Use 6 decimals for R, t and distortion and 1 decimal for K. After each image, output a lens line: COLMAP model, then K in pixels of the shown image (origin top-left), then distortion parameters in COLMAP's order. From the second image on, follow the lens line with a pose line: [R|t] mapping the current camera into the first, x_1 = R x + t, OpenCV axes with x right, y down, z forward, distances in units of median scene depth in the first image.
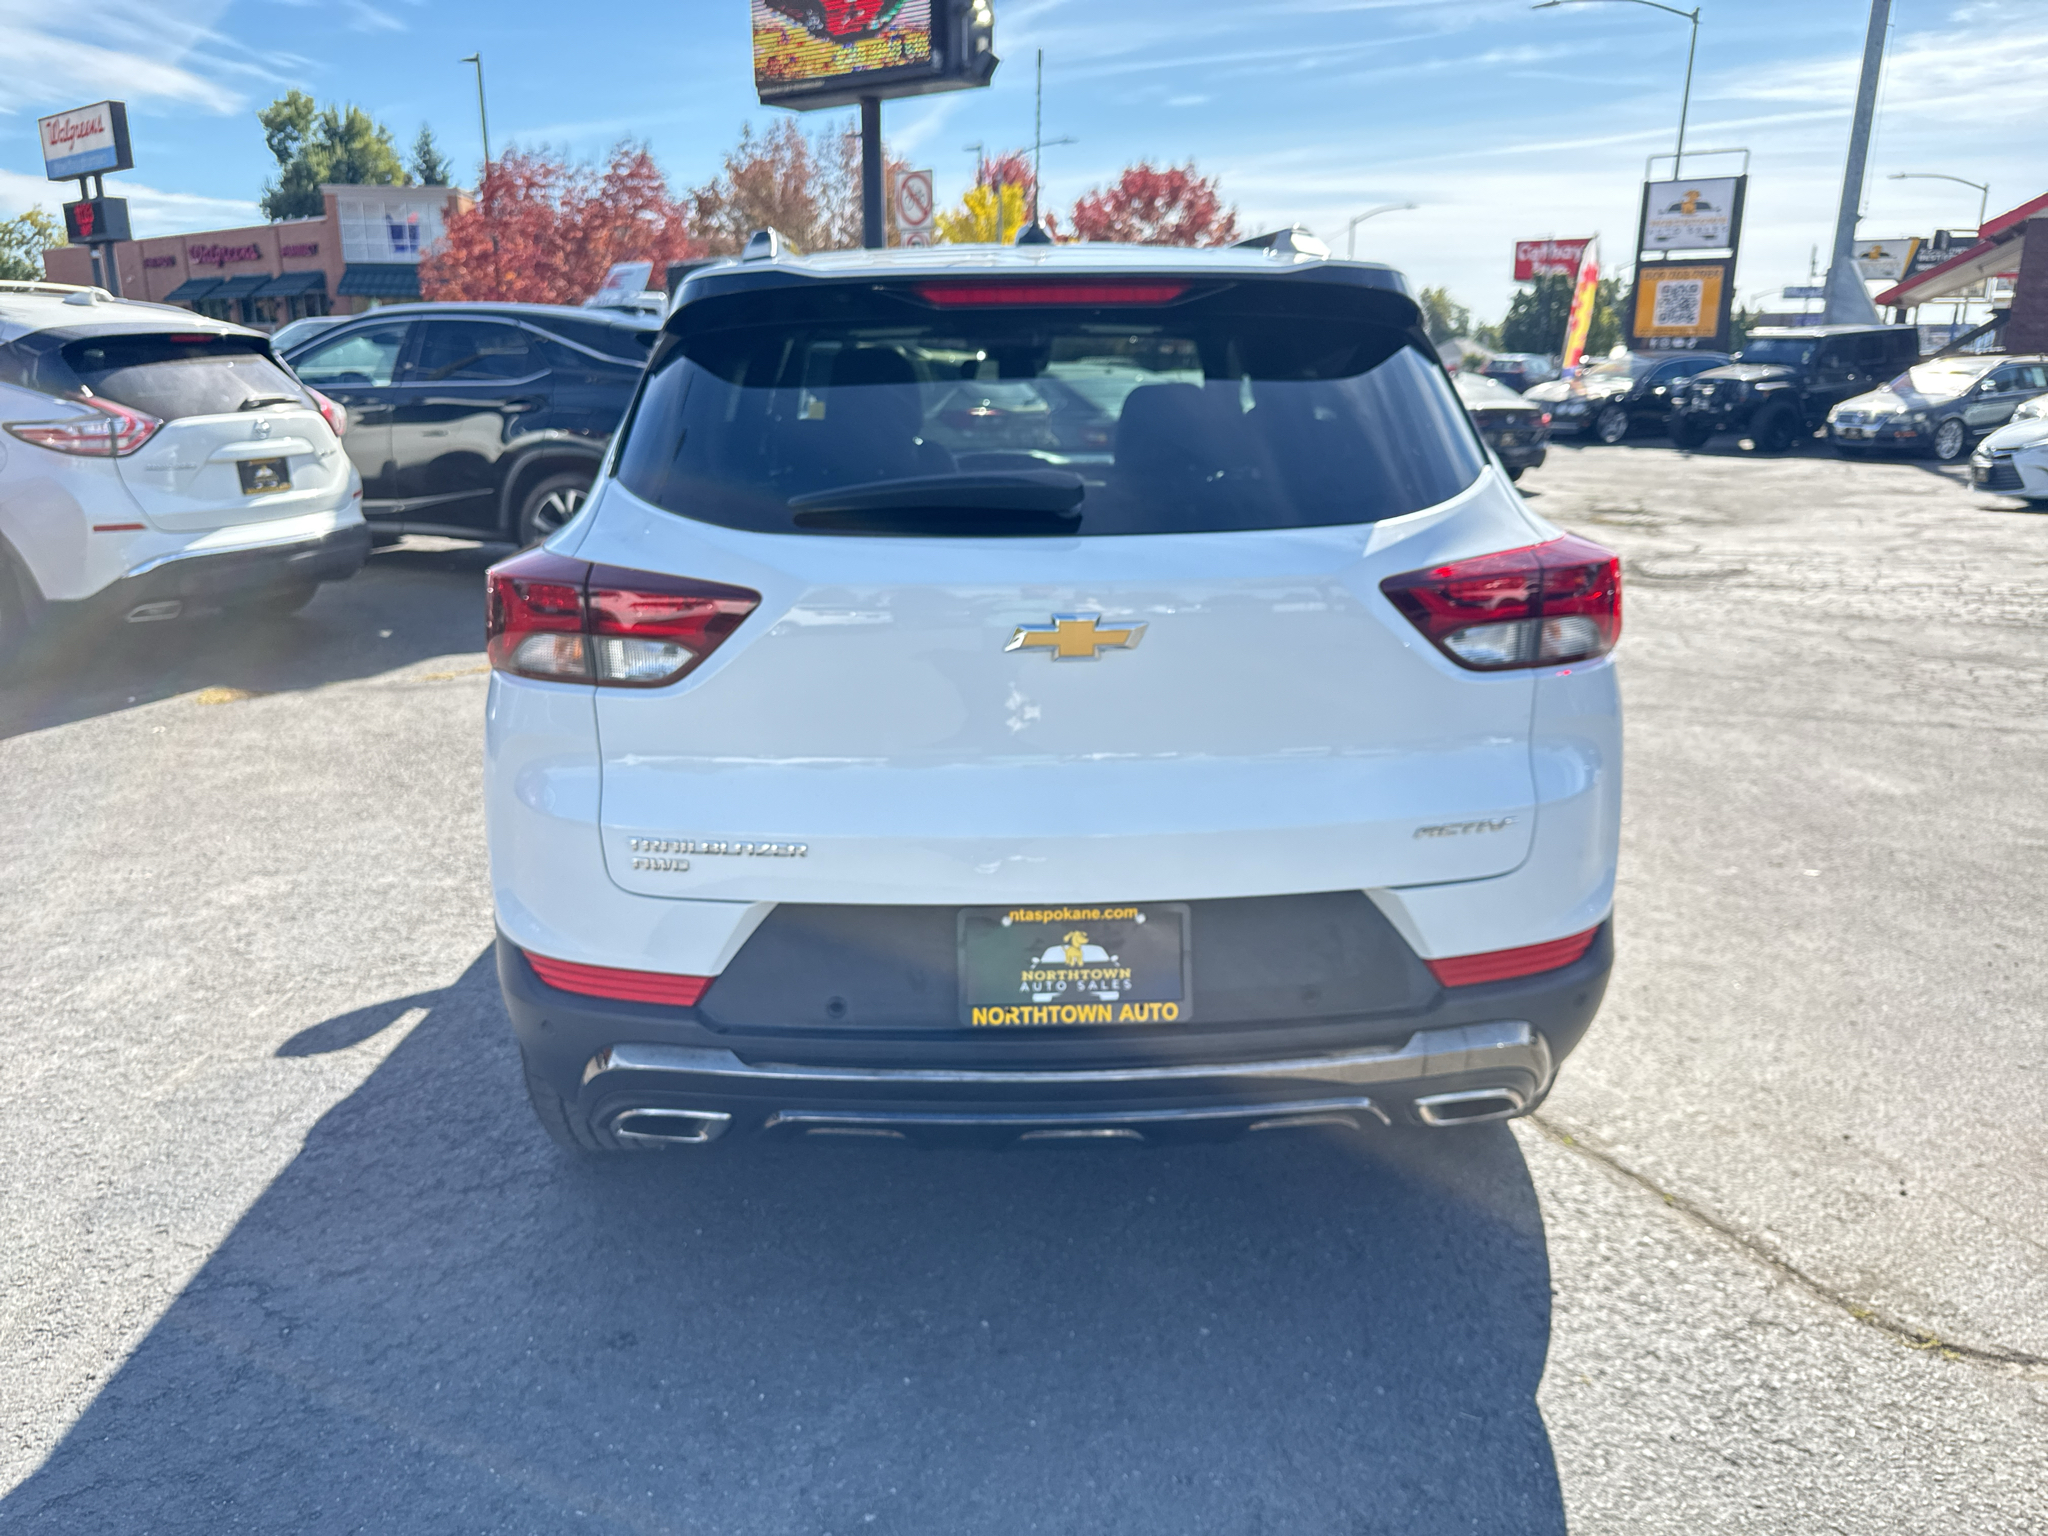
lens RADIAL K [[1479.4, 0, 1025.6], [0, 1479.4, 783.3], [0, 0, 1]] dist [-0.000882, -0.008554]
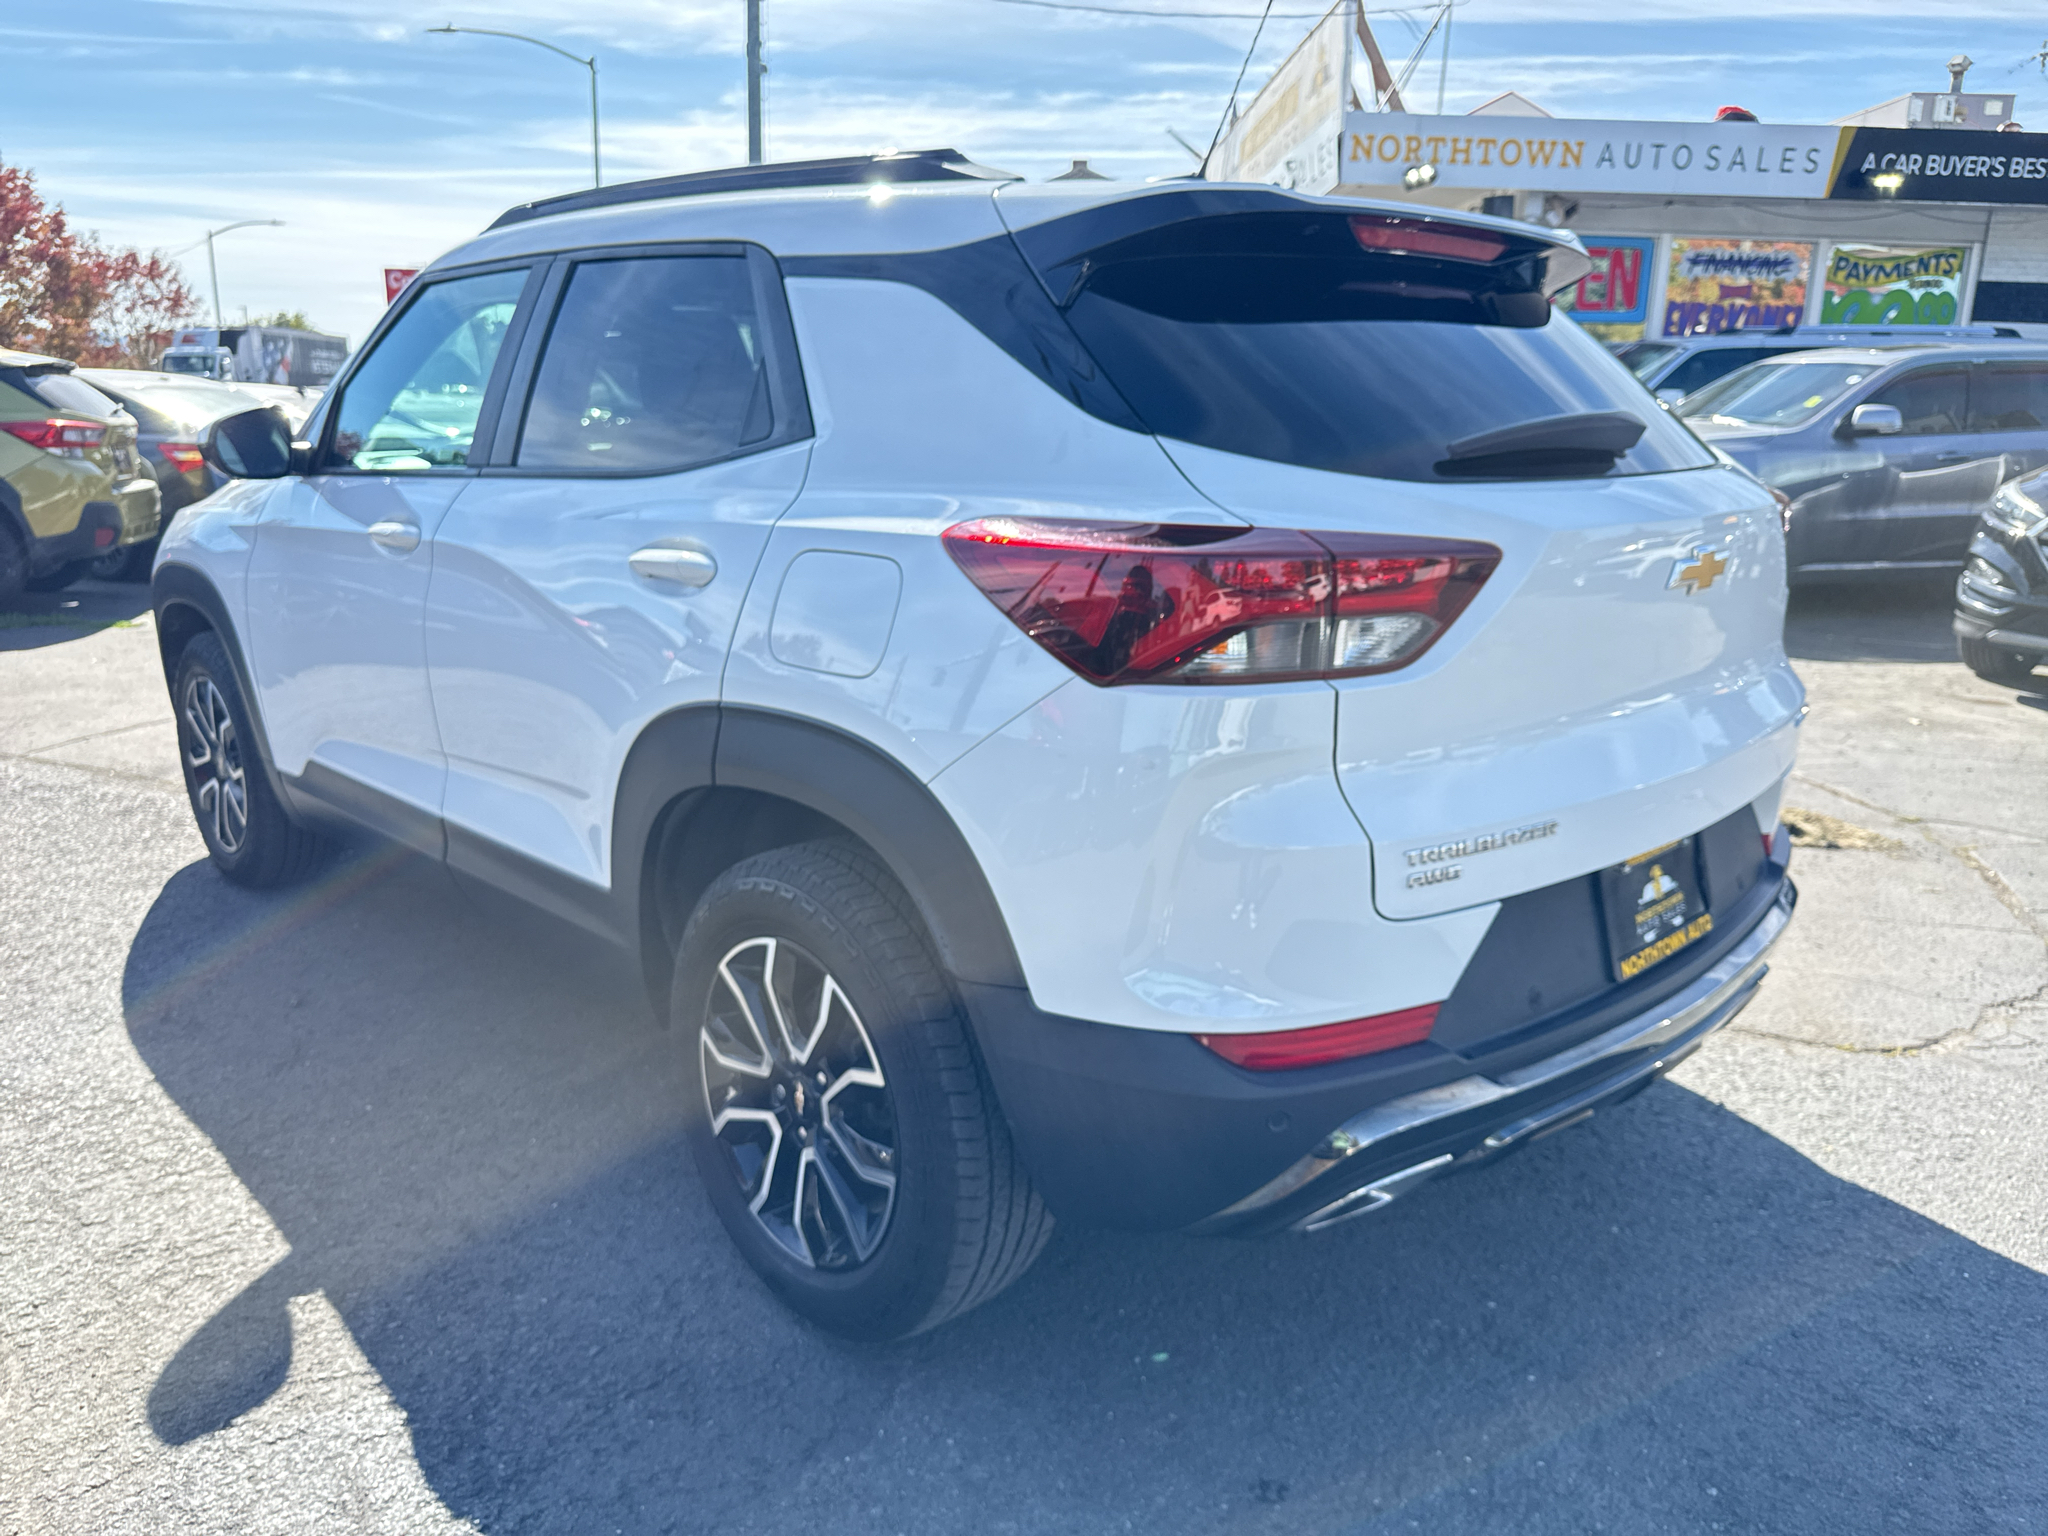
lens RADIAL K [[1481.8, 0, 1017.5], [0, 1481.8, 771.8], [0, 0, 1]] dist [0.004207, -0.005672]
pose [[0.755739, -0.148577, 0.637796, -0.177697], [0.167012, 0.985446, 0.031667, -0.013091], [-0.633218, 0.082588, 0.769554, 0.092442]]
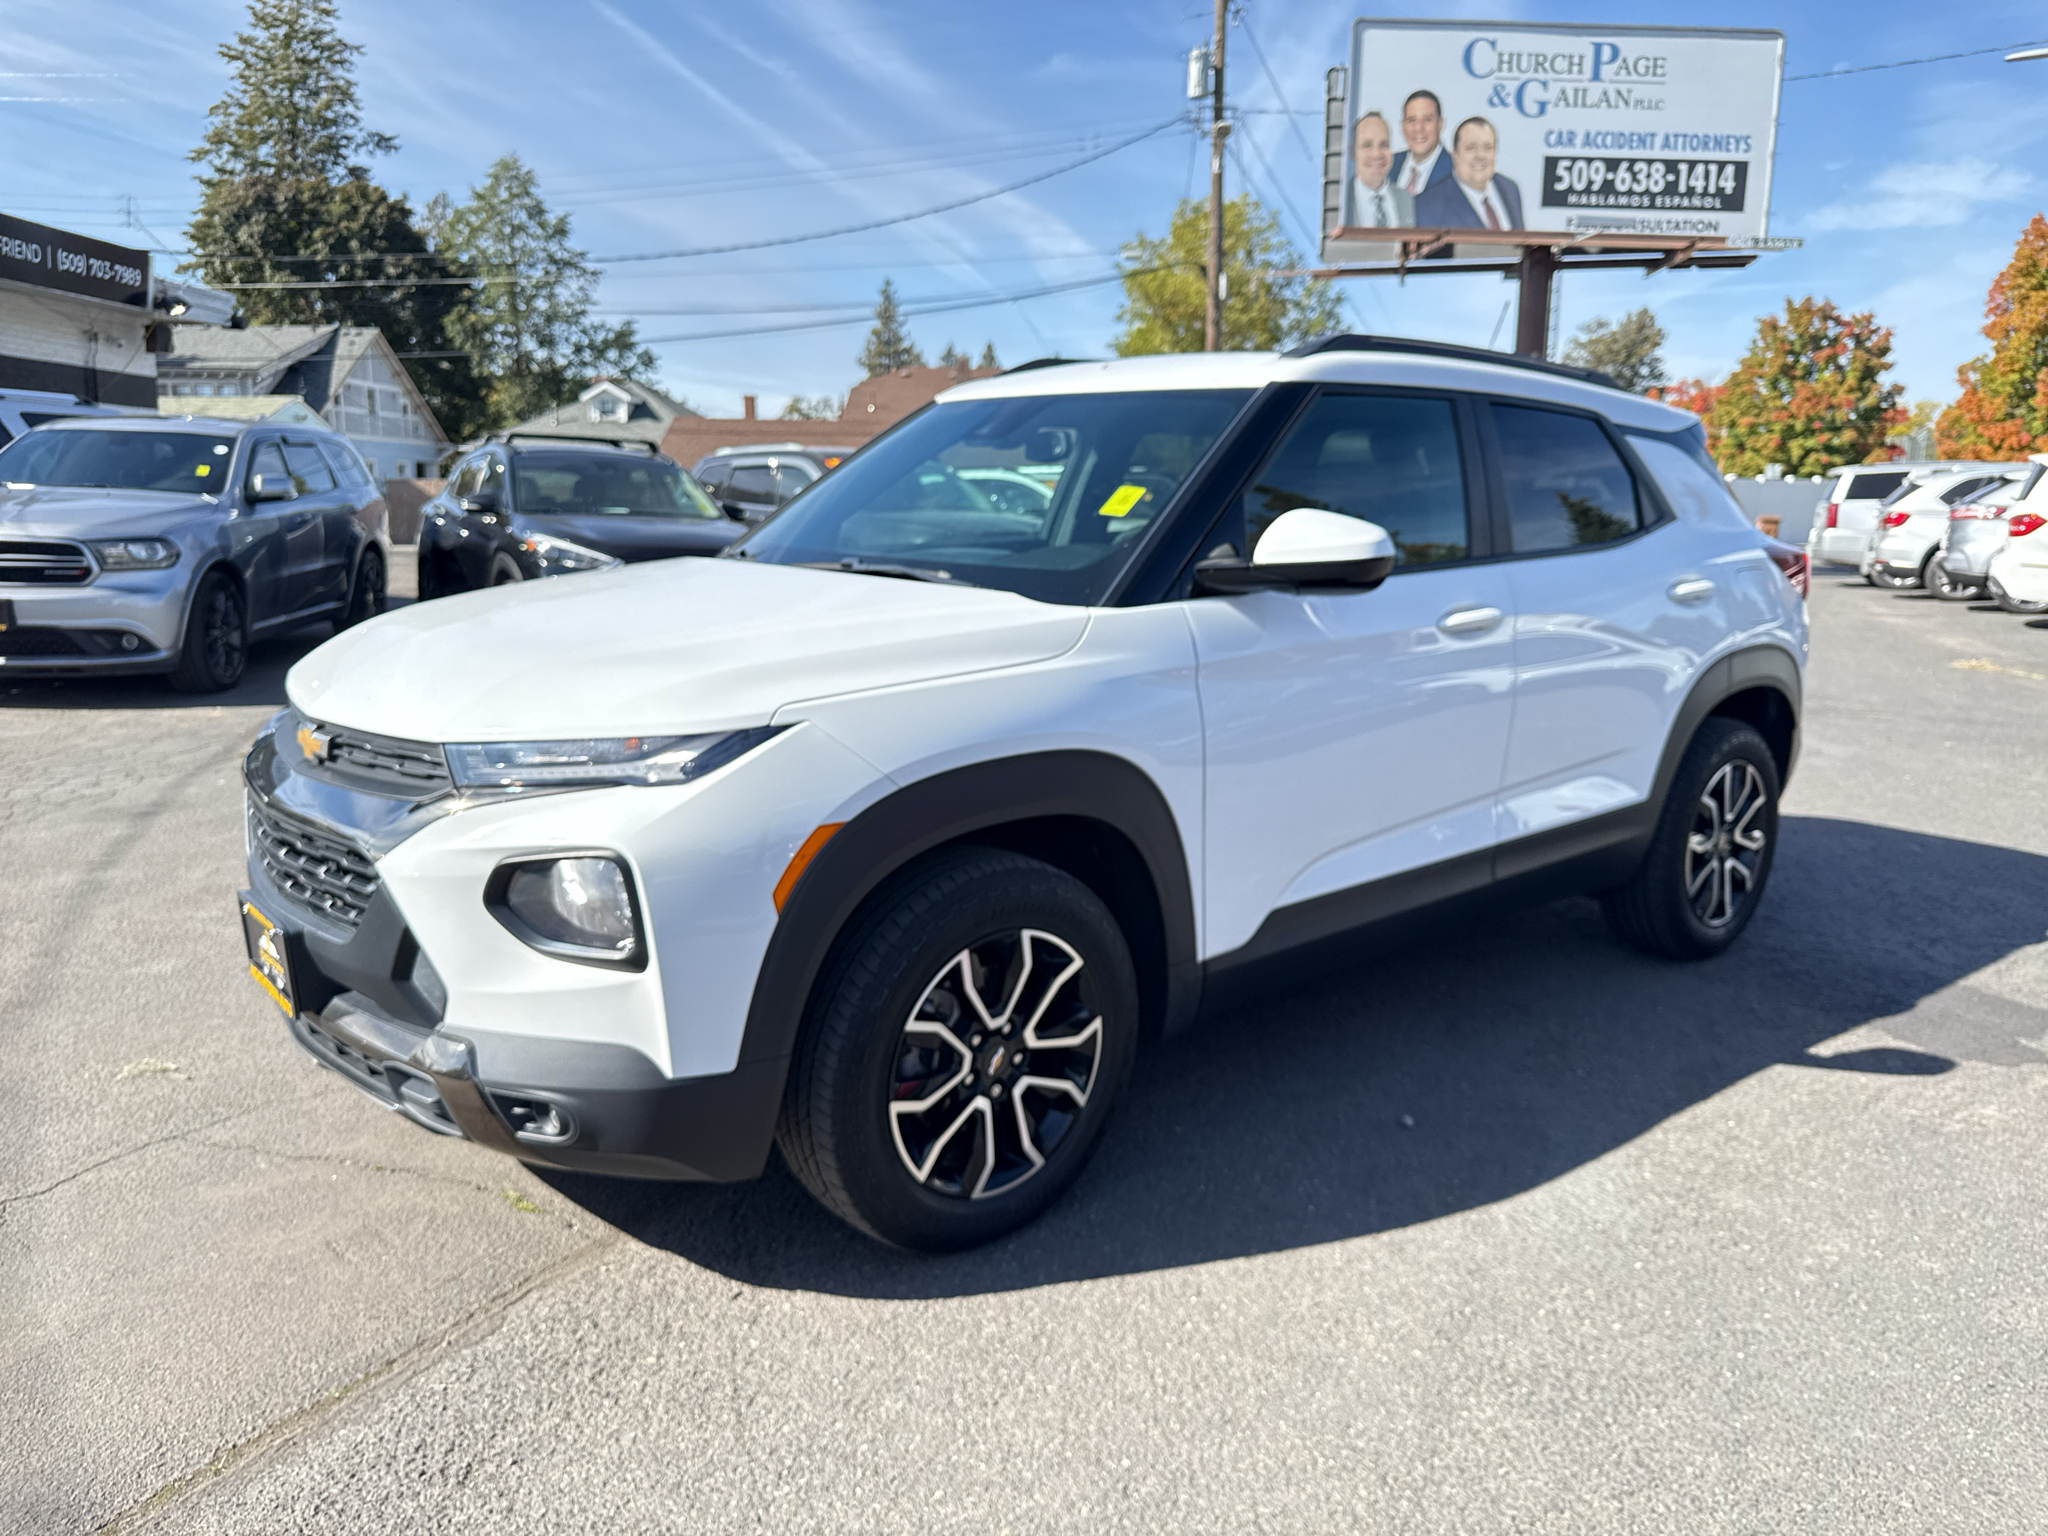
lens RADIAL K [[1481.8, 0, 1017.5], [0, 1481.8, 771.8], [0, 0, 1]] dist [0.004207, -0.005672]
pose [[-0.615621, -0.154883, 0.772672, -0.270351], [0.202407, 0.916524, 0.344985, -0.164266], [-0.761605, 0.368774, -0.532882, 0.622300]]
